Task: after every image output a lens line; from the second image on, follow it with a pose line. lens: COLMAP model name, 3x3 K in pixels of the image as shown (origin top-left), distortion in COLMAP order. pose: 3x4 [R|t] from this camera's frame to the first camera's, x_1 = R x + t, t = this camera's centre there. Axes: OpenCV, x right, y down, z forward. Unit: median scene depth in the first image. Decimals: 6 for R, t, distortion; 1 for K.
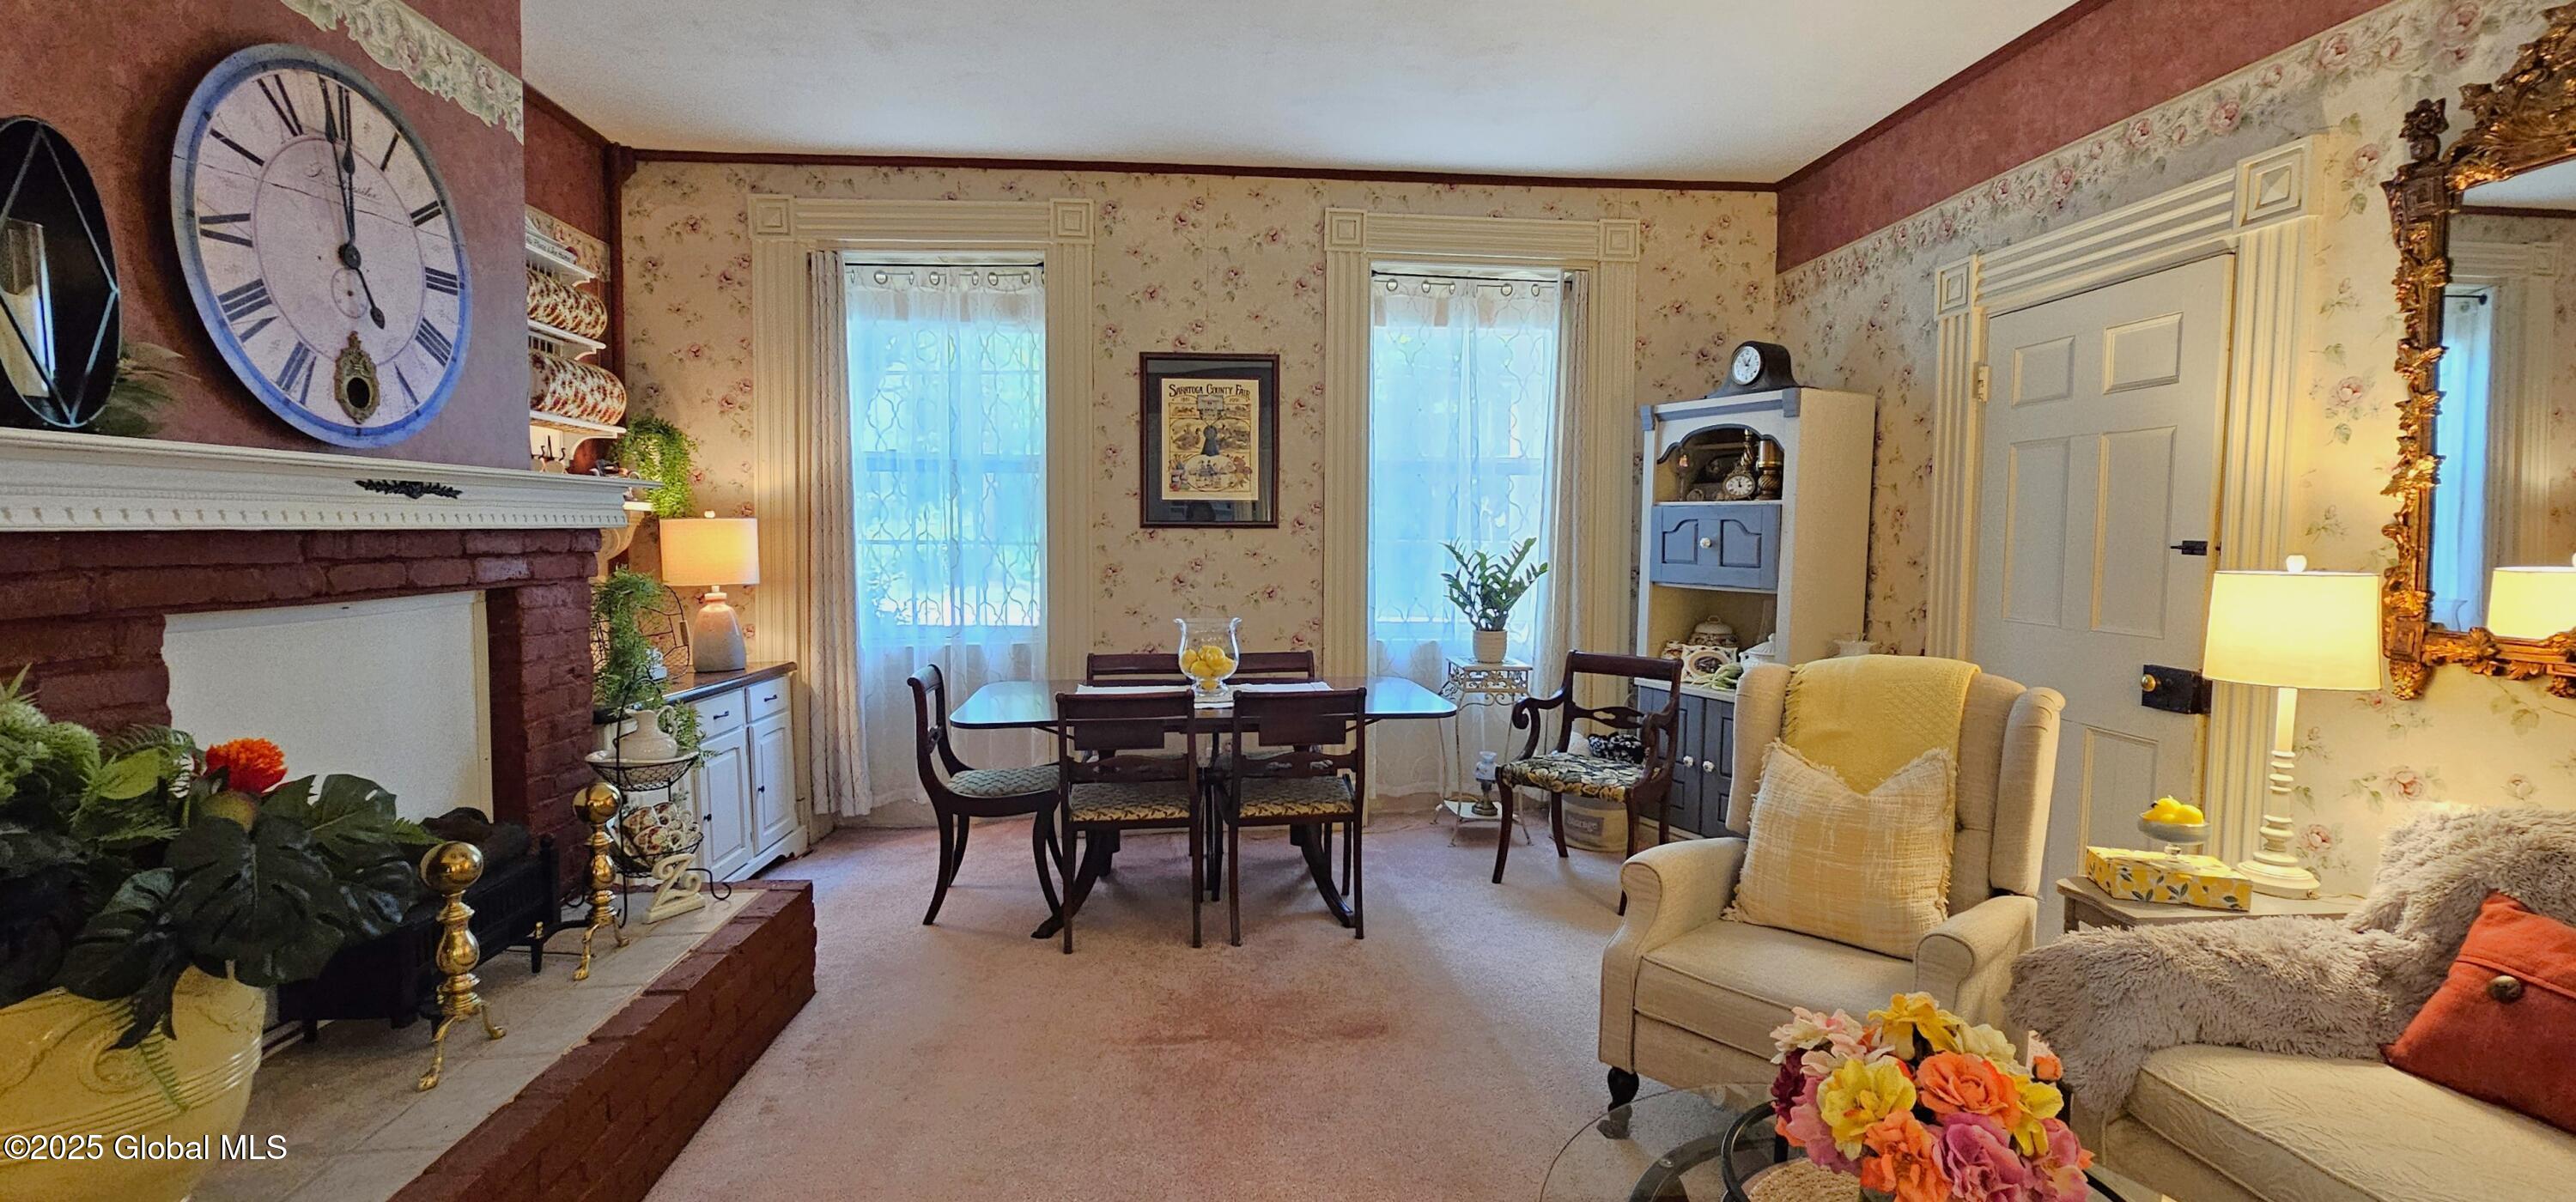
lens RADIAL K [[1062.2, 0, 1300.3], [0, 1062.2, 598.8], [0, 0, 1]] dist [-0.000859, 0.000216]
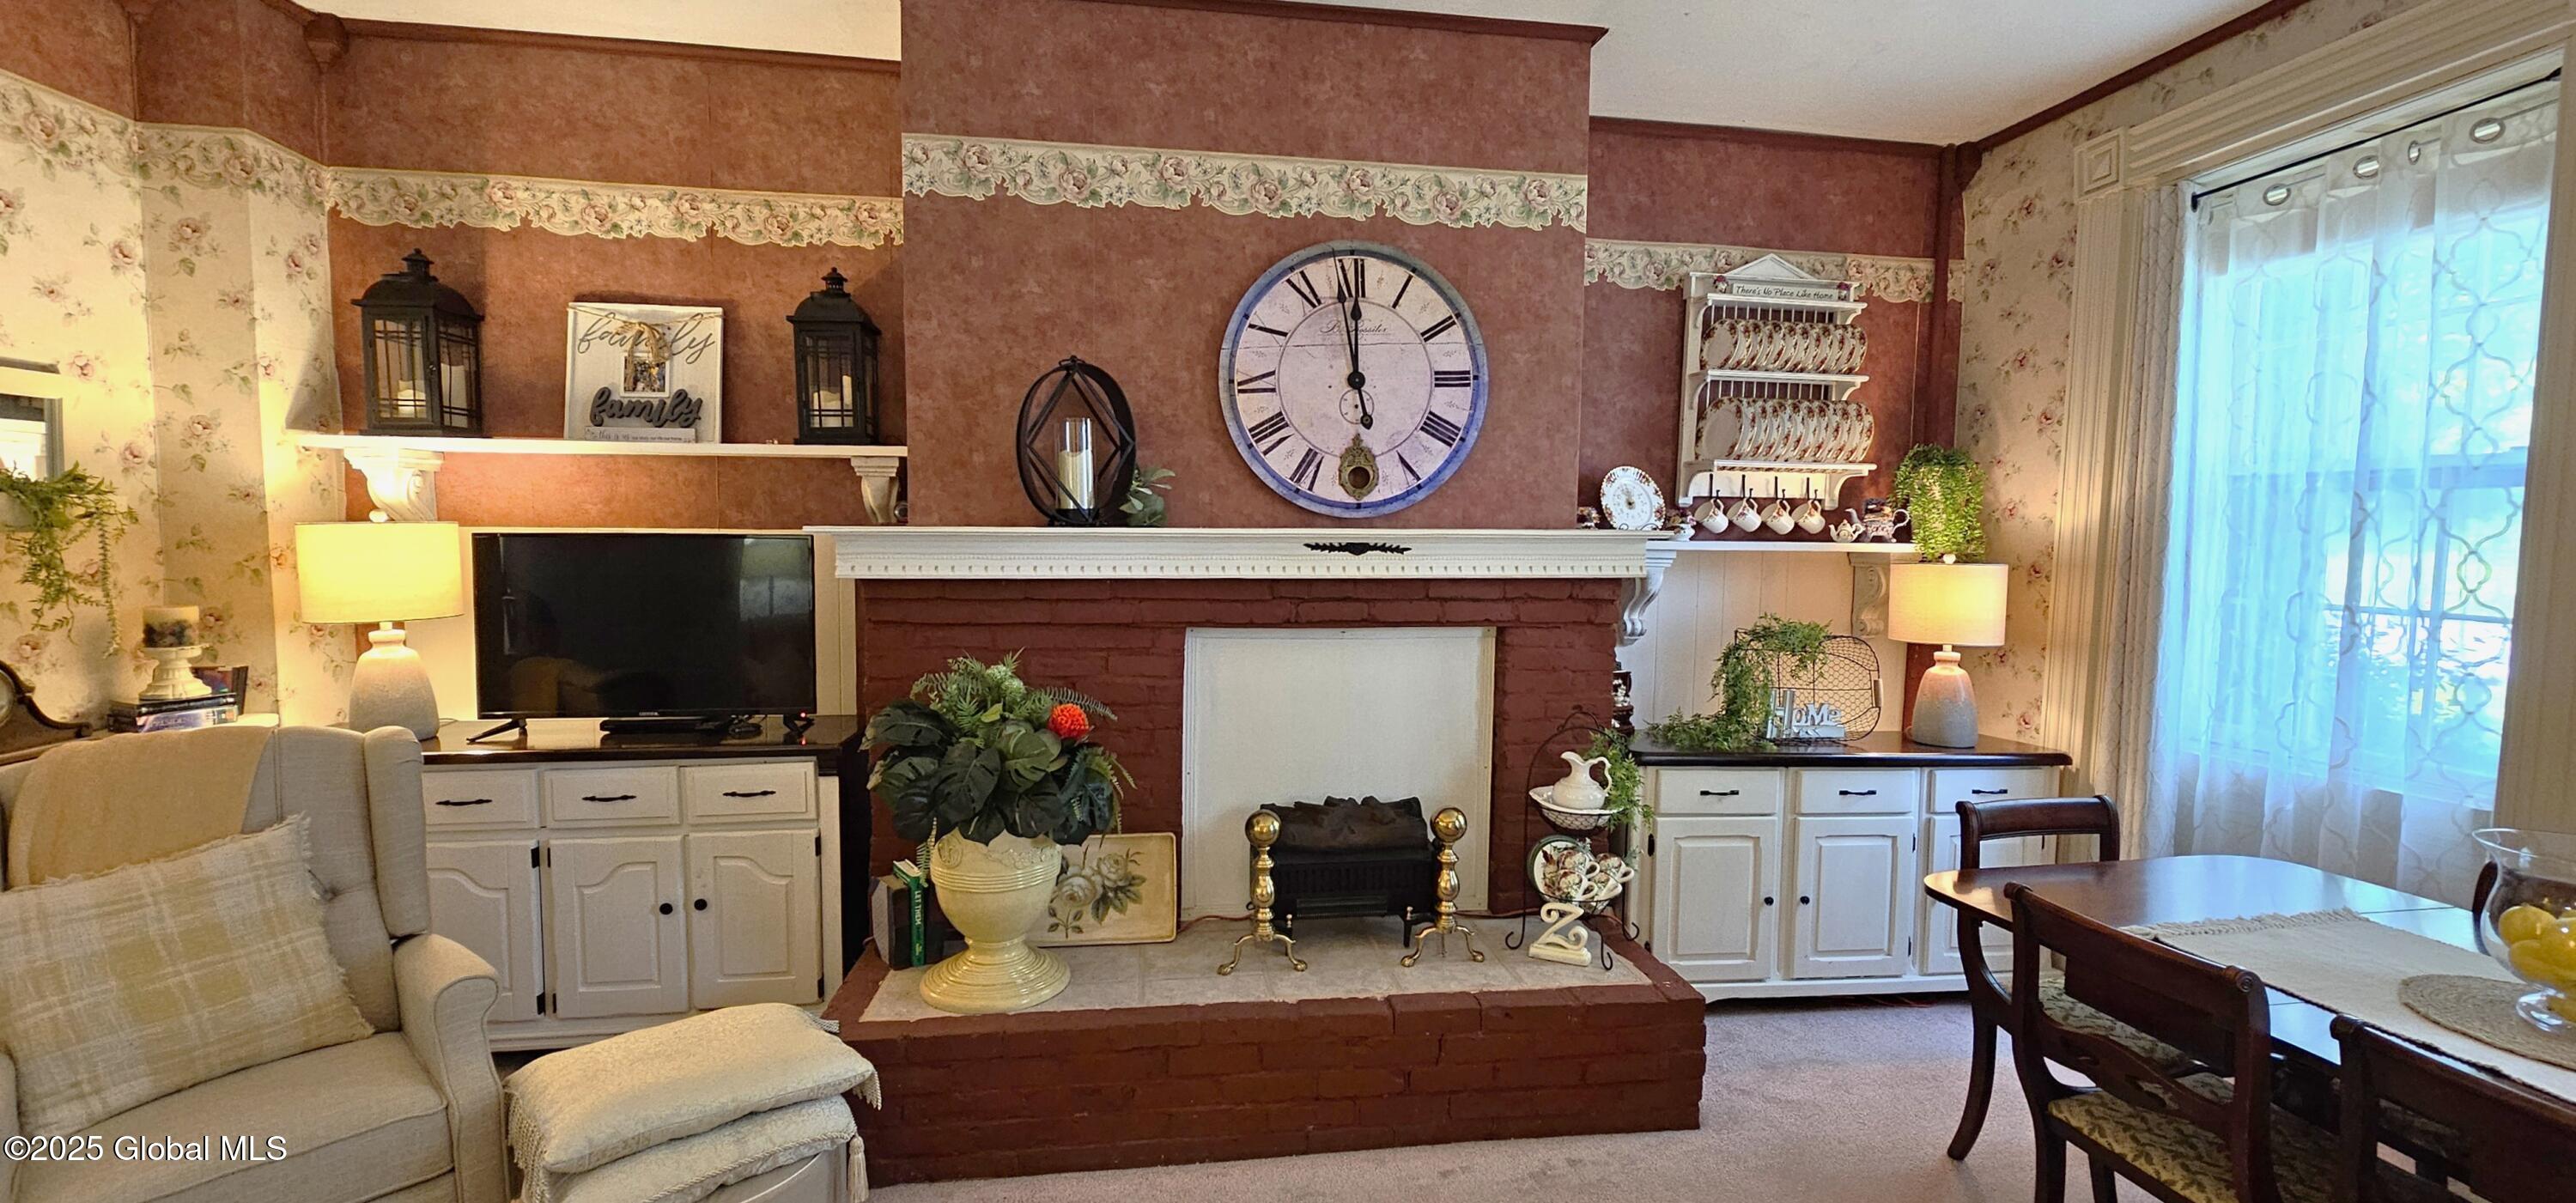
lens RADIAL K [[1062.2, 0, 1300.3], [0, 1062.2, 599.3], [0, 0, 1]] dist [-0.000859, 0.000216]
pose [[0.071990, 0.060465, -0.995571, 0.473683], [-0.074286, 0.995713, 0.055102, -0.103777], [0.994635, 0.069990, 0.076173, 0.803535]]
